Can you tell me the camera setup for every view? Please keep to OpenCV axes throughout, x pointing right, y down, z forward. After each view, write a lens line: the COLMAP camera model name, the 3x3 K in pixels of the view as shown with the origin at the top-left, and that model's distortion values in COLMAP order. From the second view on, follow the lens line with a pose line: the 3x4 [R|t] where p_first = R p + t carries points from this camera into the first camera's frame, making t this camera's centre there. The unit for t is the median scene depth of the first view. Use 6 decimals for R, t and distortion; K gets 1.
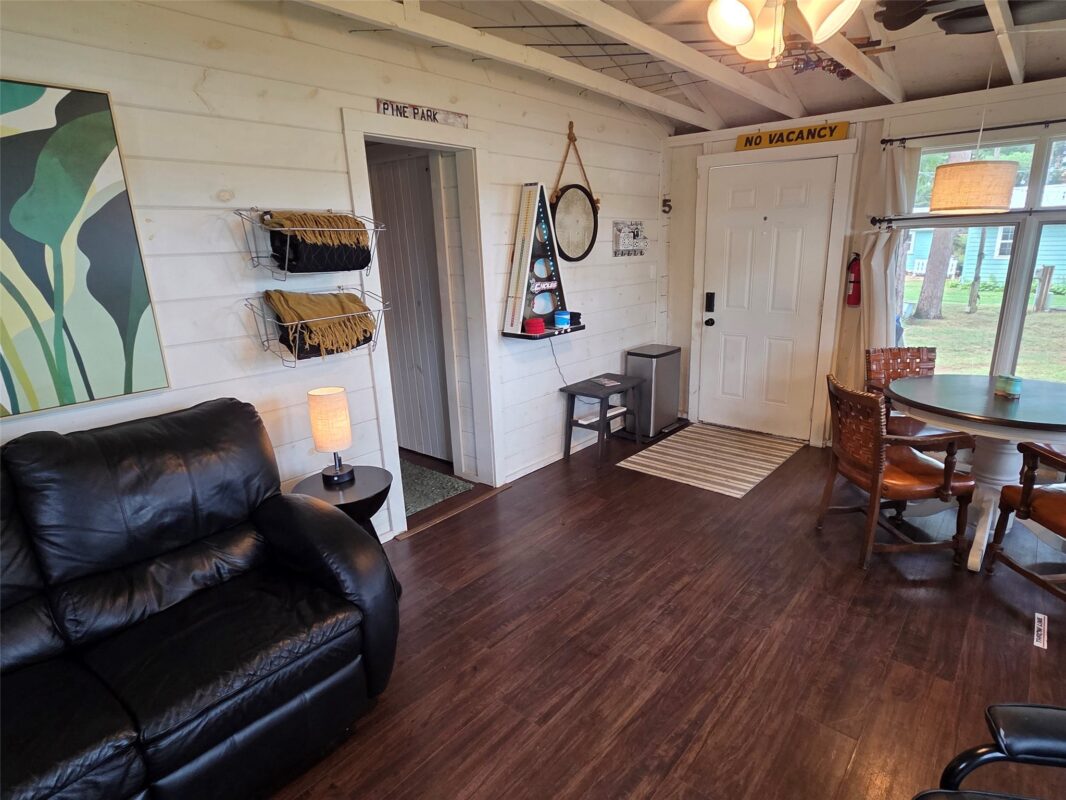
lens RADIAL K [[585.4, 0, 559.7], [0, 585.4, 403.1], [0, 0, 1]] dist [0.002891, 0.001103]
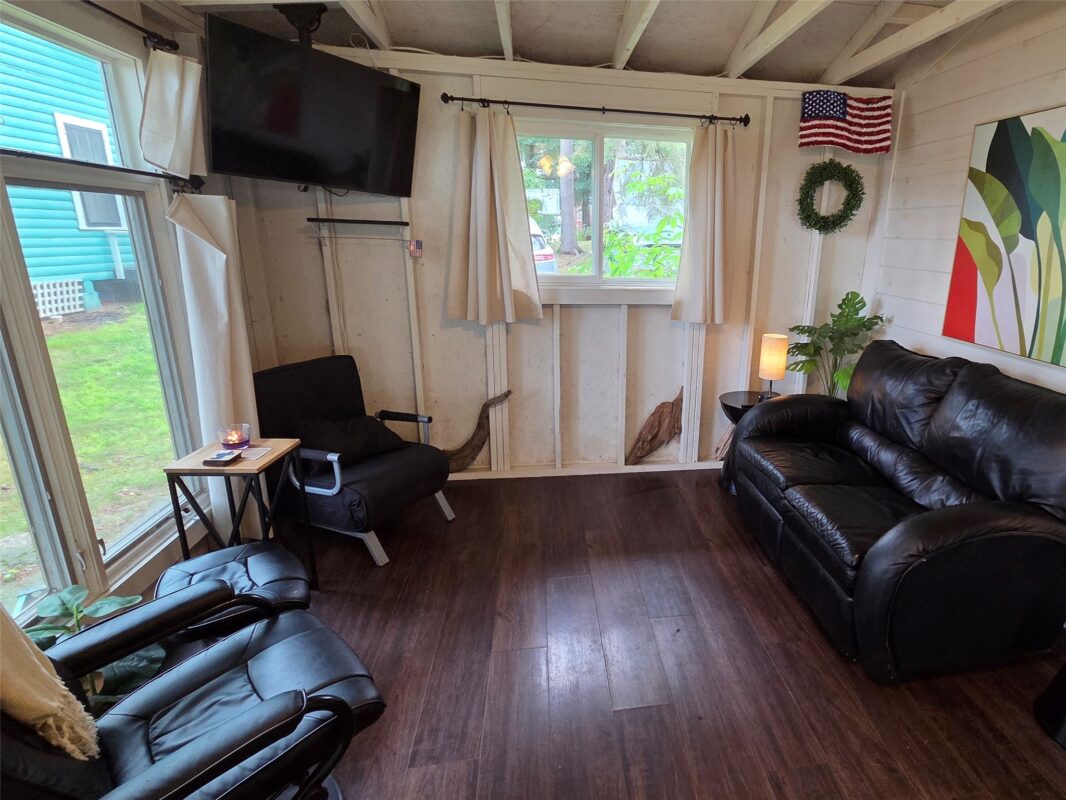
lens RADIAL K [[578.3, 0, 643.2], [0, 578.3, 400.5], [0, 0, 1]] dist [0.001685, -0.000192]
pose [[-0.649442, 0.215608, -0.729204, 0.588323], [-0.220800, 0.864173, 0.452164, -0.281177], [0.727649, 0.454663, -0.513624, 1.021169]]
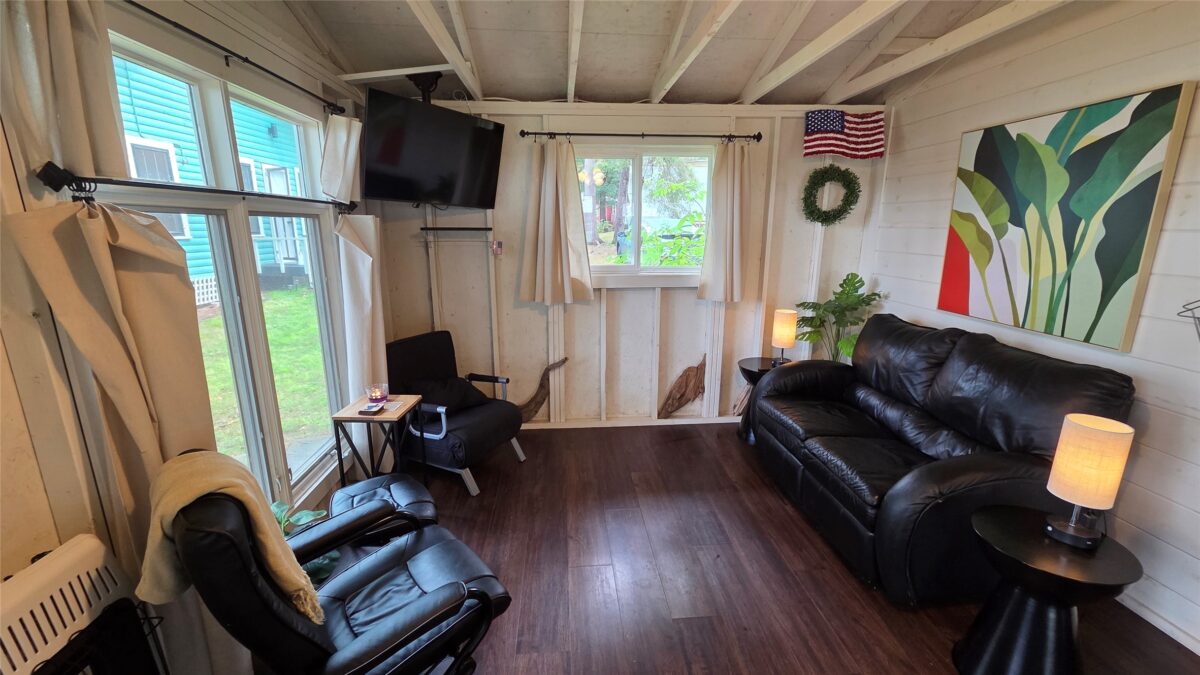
lens RADIAL K [[487.5, 0, 596.2], [0, 487.5, 339.5], [0, 0, 1]] dist [0.001049, 0.000091]
pose [[-0.725275, 0.182494, -0.663832, 0.699223], [-0.168595, 0.887788, 0.428261, -0.296549], [0.667497, 0.422526, -0.613123, 0.991651]]
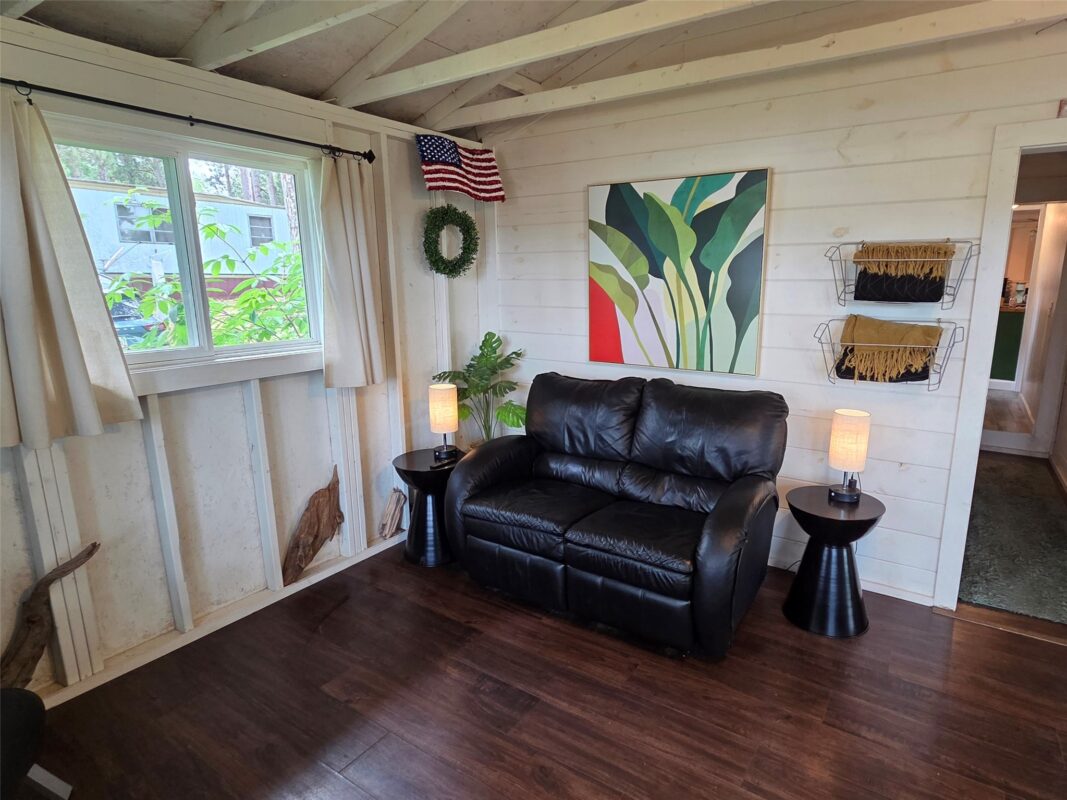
lens RADIAL K [[586.0, 0, 581.0], [0, 586.0, 404.1], [0, 0, 1]] dist [0.000712, 0.000879]
pose [[0.119367, 0.233630, -0.964971, 0.676566], [-0.269898, 0.942955, 0.194913, -0.133295], [0.955461, 0.237178, 0.175614, 0.429816]]
